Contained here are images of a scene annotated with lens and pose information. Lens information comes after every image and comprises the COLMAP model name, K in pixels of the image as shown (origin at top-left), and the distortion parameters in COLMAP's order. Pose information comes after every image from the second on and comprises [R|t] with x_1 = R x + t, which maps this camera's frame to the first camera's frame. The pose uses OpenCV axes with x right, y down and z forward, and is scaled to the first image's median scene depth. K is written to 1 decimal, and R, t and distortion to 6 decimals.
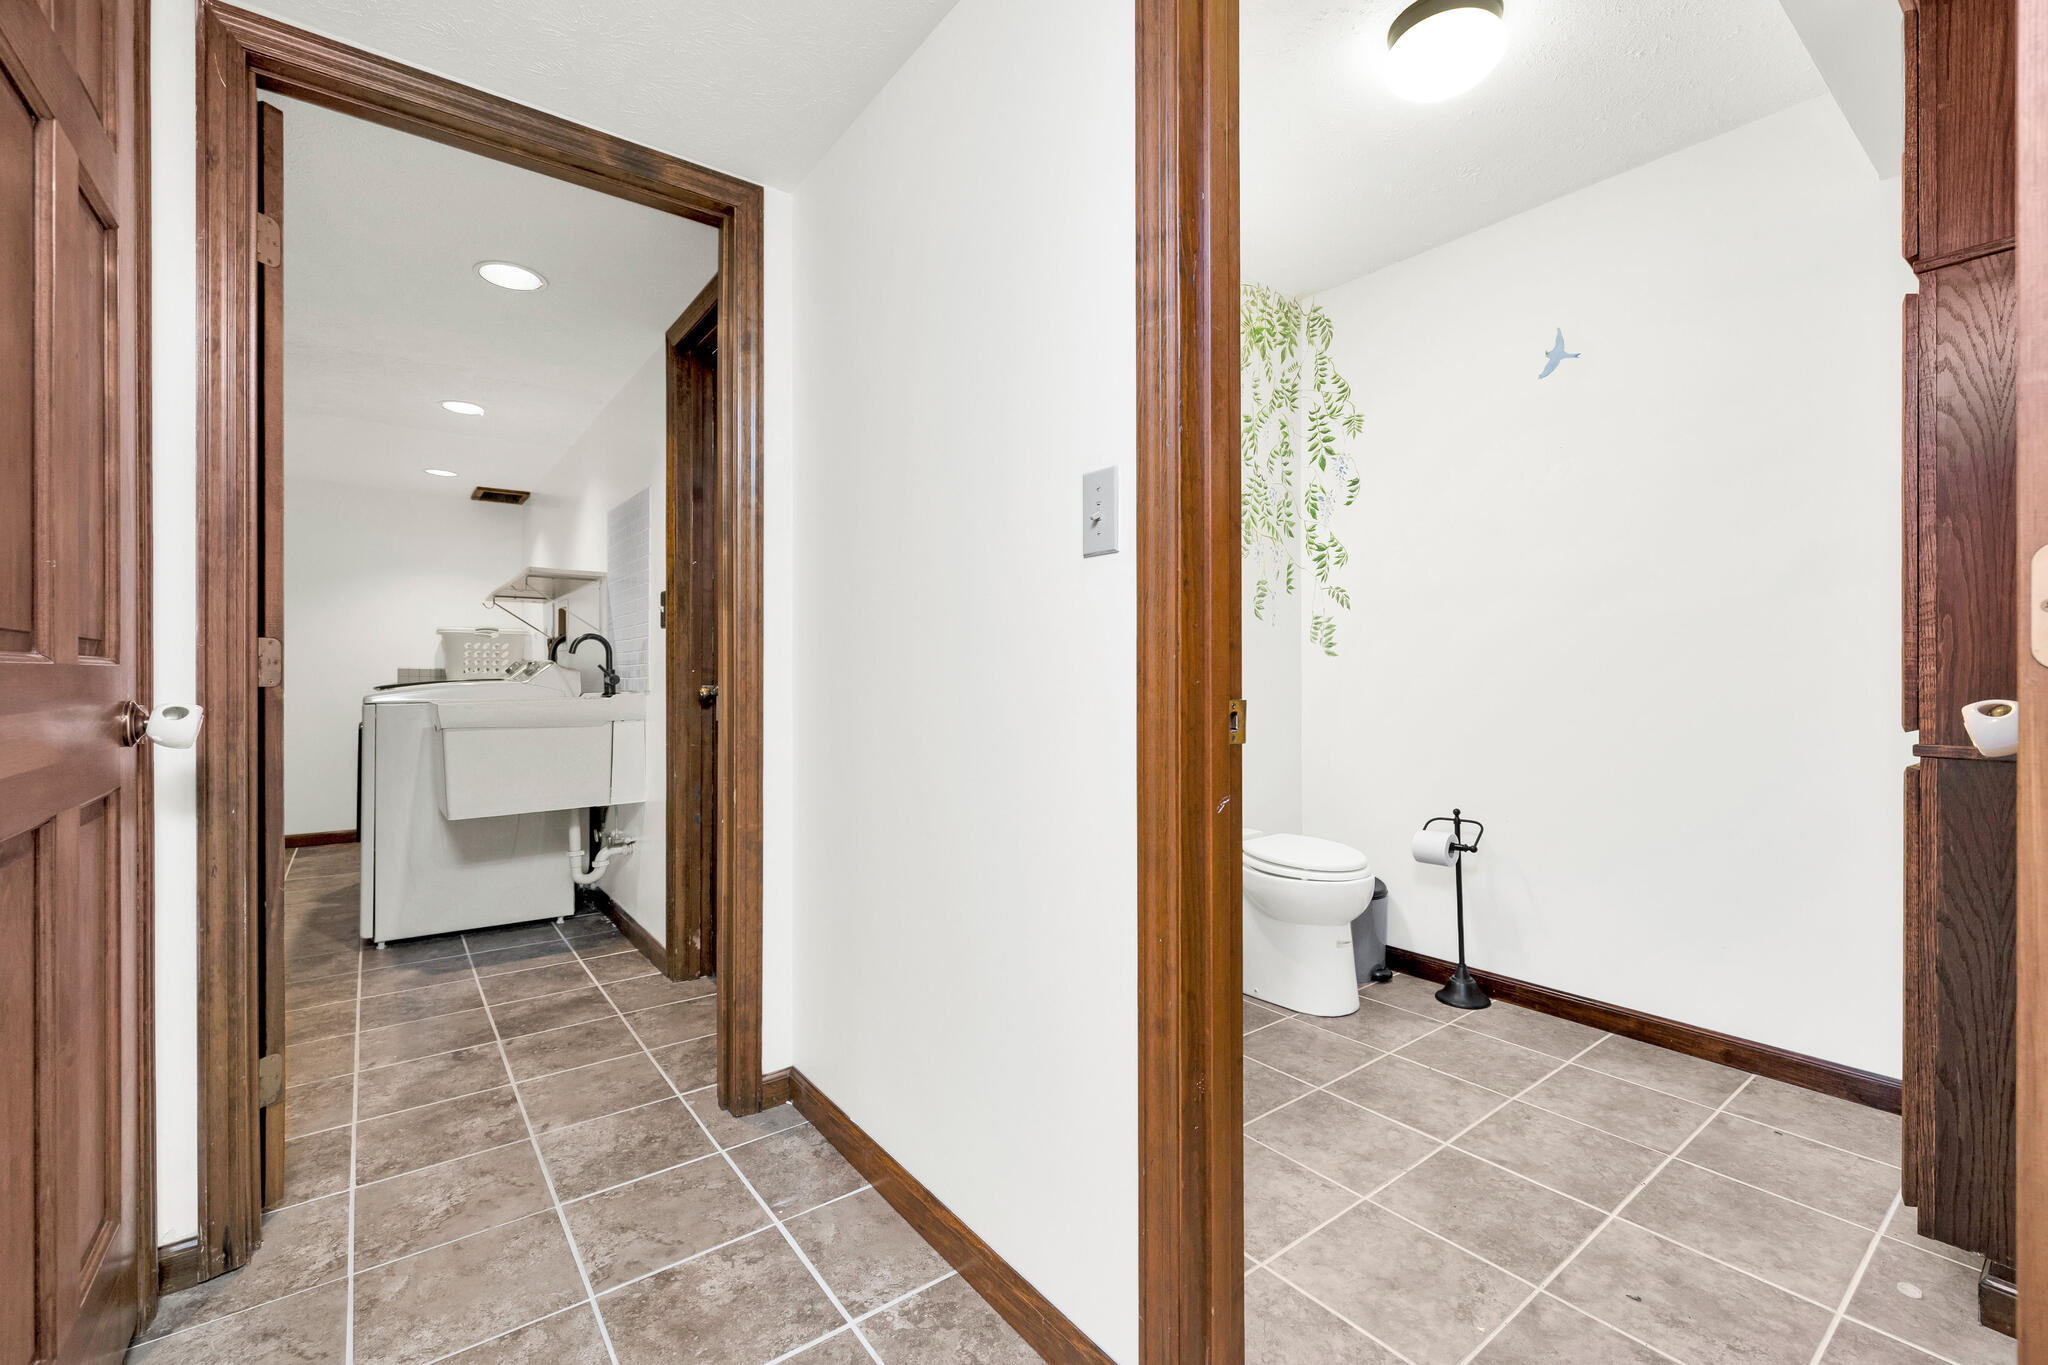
lens RADIAL K [[872.7, 0, 1024.7], [0, 872.7, 674.6], [0, 0, 1]] dist [-0.001511, 0.000588]
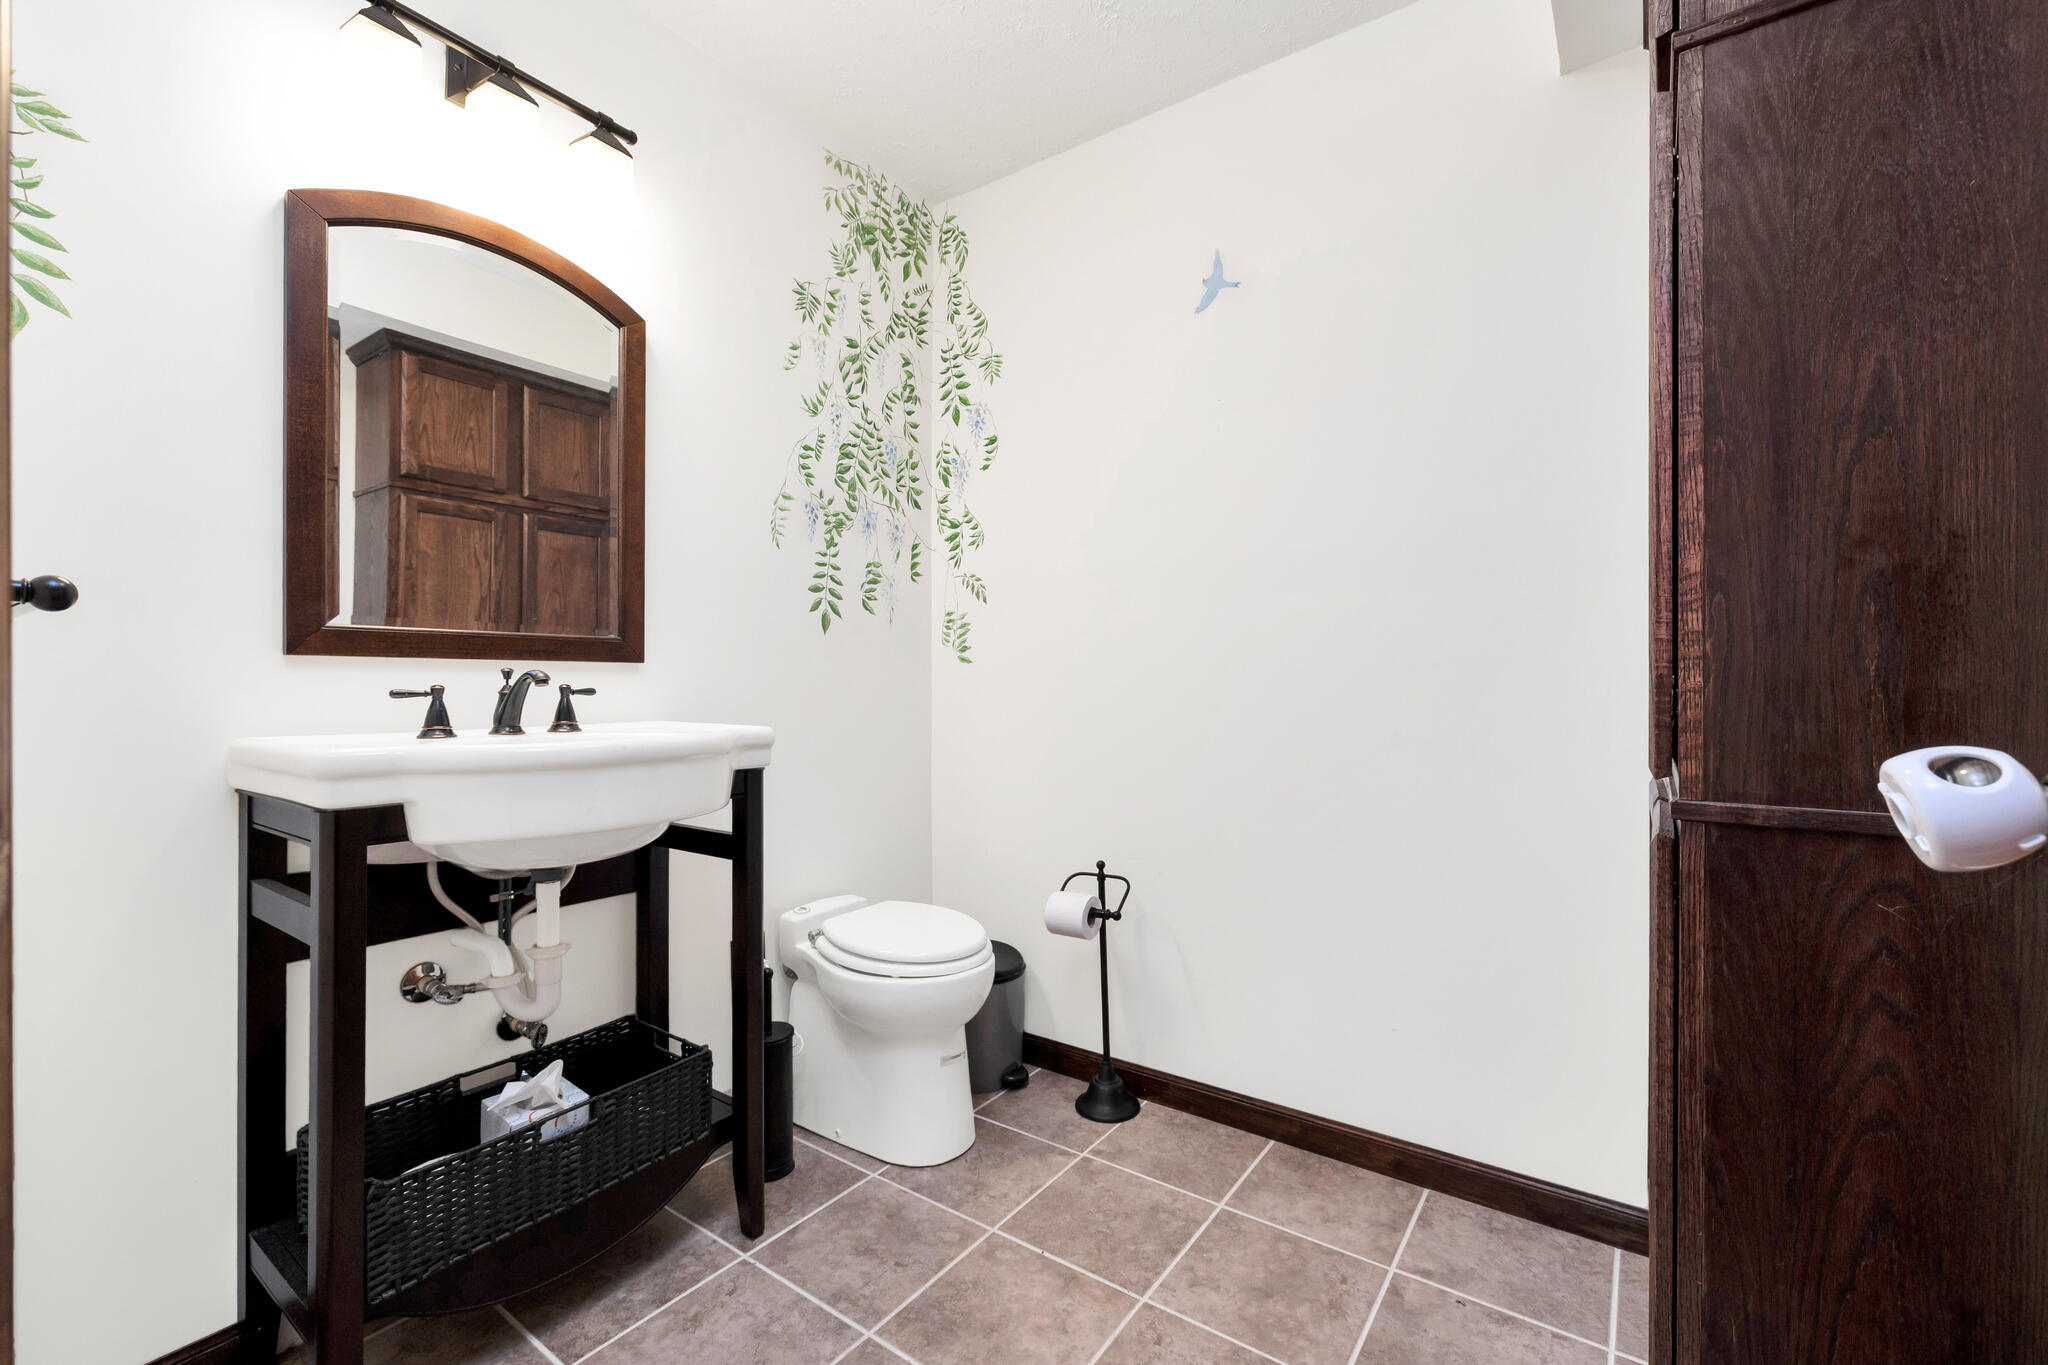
lens RADIAL K [[872.7, 0, 1023.7], [0, 872.7, 685.1], [0, 0, 1]] dist [-0.001511, 0.000588]
pose [[0.956381, 0.003177, 0.292104, 0.205403], [-0.002577, 0.999994, -0.002438, -0.000035], [-0.292110, 0.001579, 0.956383, 0.282536]]
